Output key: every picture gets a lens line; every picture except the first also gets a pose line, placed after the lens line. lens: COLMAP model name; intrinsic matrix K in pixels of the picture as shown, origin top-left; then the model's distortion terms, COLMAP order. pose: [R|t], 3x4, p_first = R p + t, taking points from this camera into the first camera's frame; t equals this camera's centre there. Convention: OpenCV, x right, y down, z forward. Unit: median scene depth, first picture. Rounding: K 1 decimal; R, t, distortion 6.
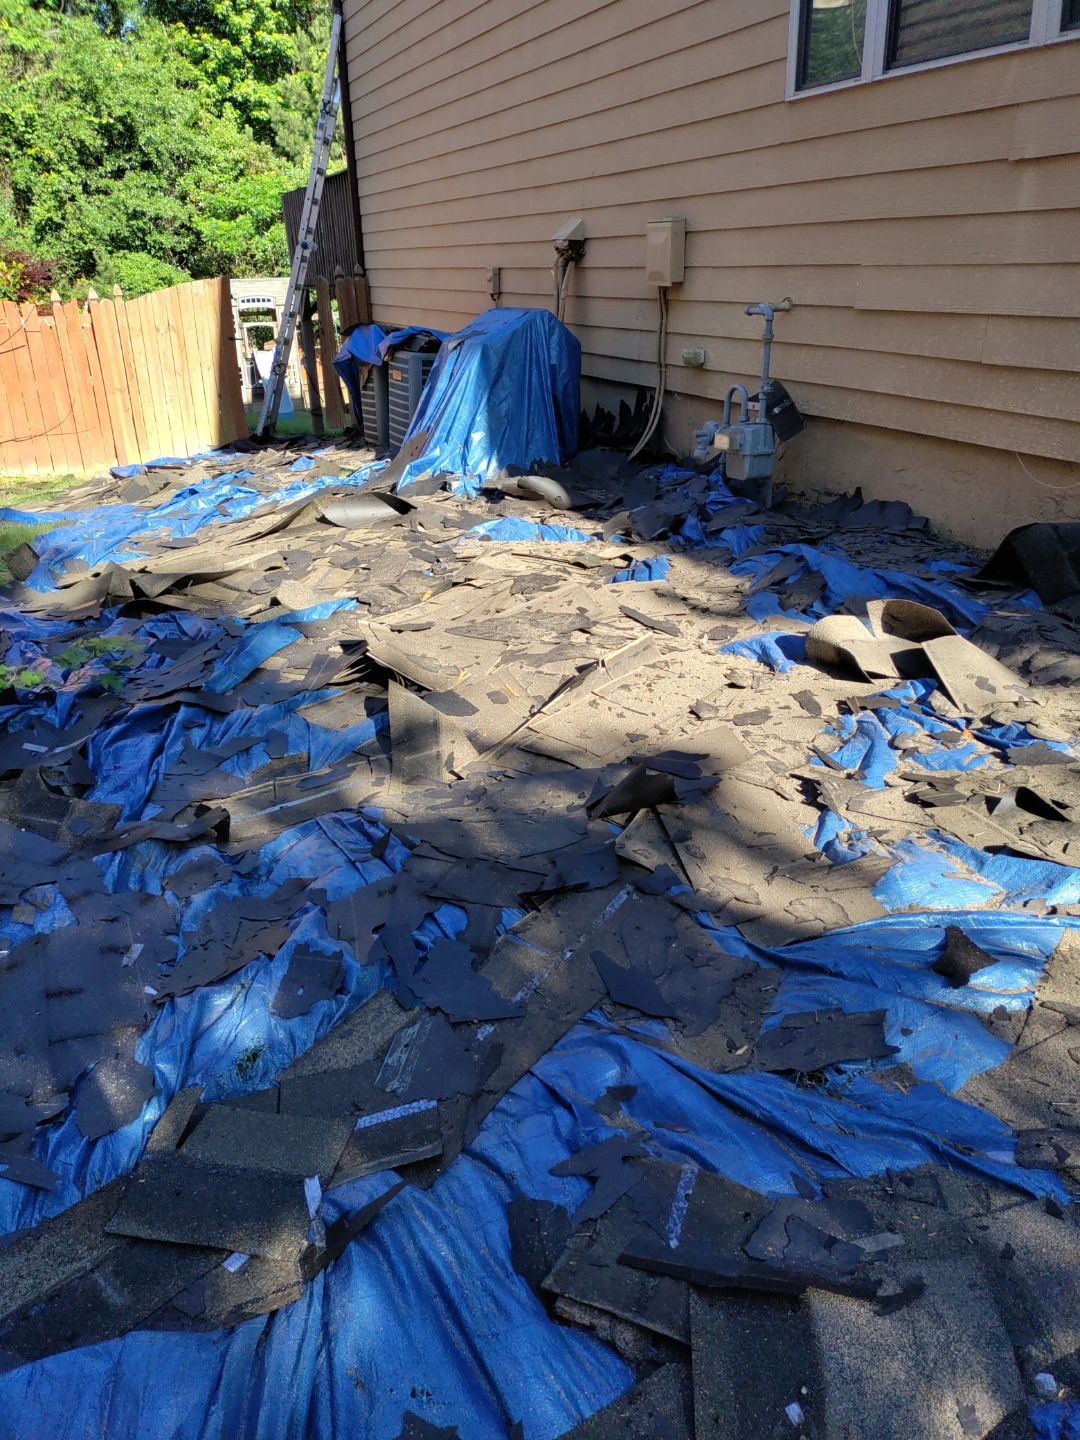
lens RADIAL K [[974.8, 0, 540.0], [0, 974.8, 720.0], [0, 0, 1]] dist [0.002006, 0.000401]
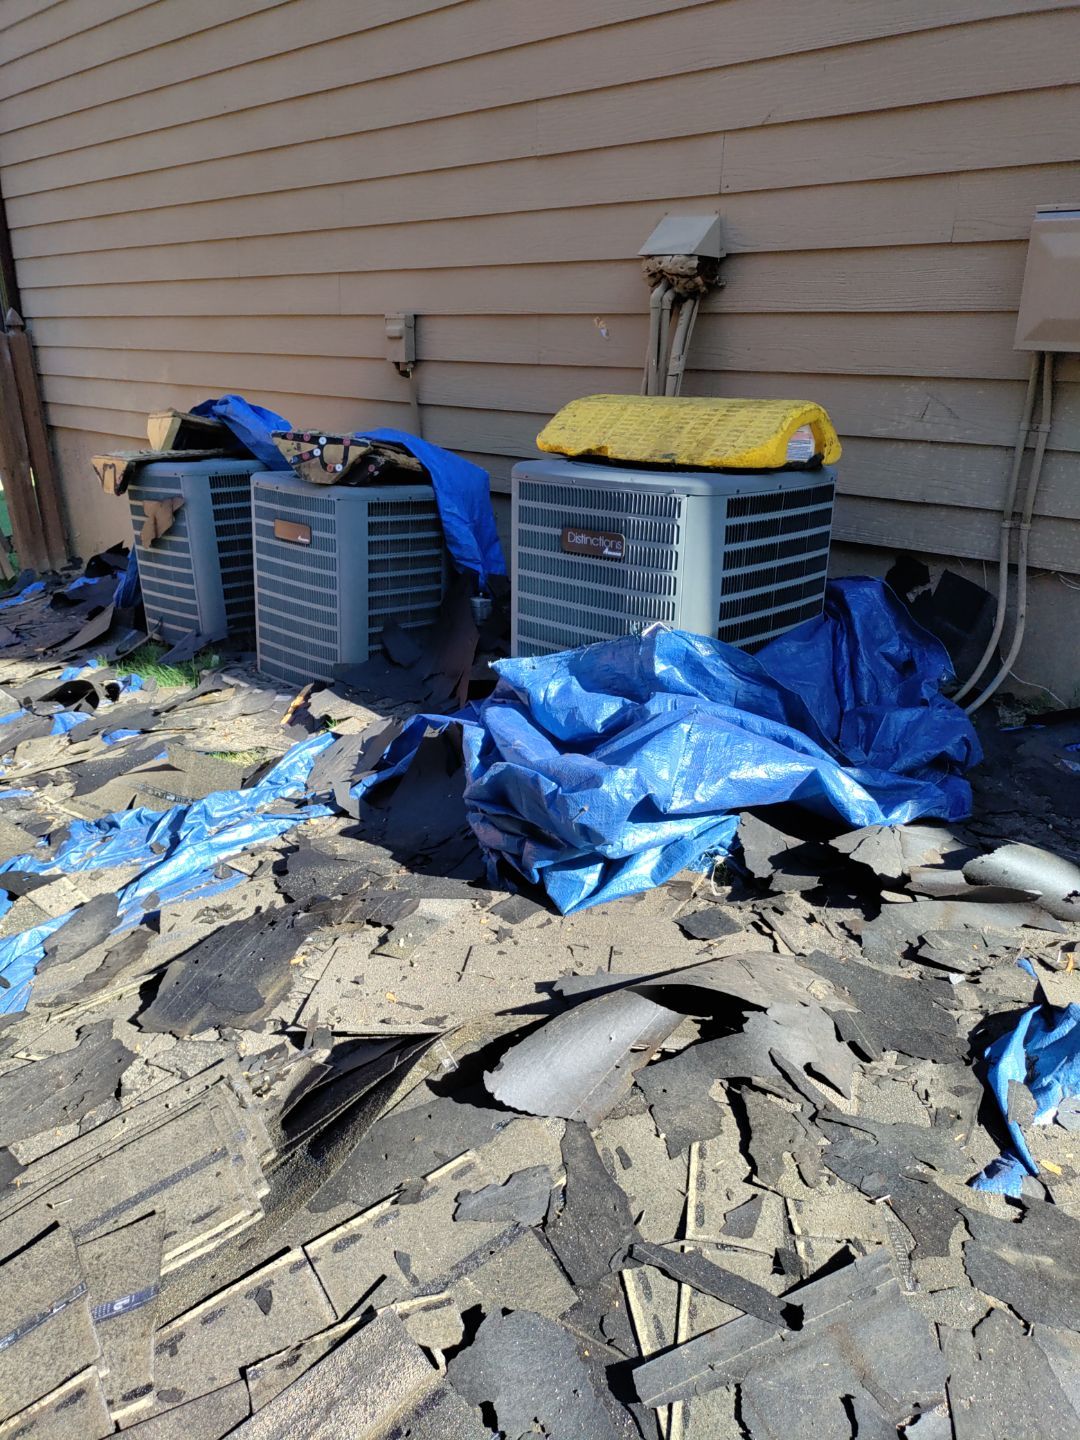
lens RADIAL K [[974.8, 0, 540.0], [0, 974.8, 720.0], [0, 0, 1]] dist [0.002006, 0.000401]
pose [[0.918386, -0.127170, 0.374693, -0.246069], [0.149226, 0.988338, -0.030320, -0.256942], [-0.366467, 0.083759, 0.926653, 0.588469]]
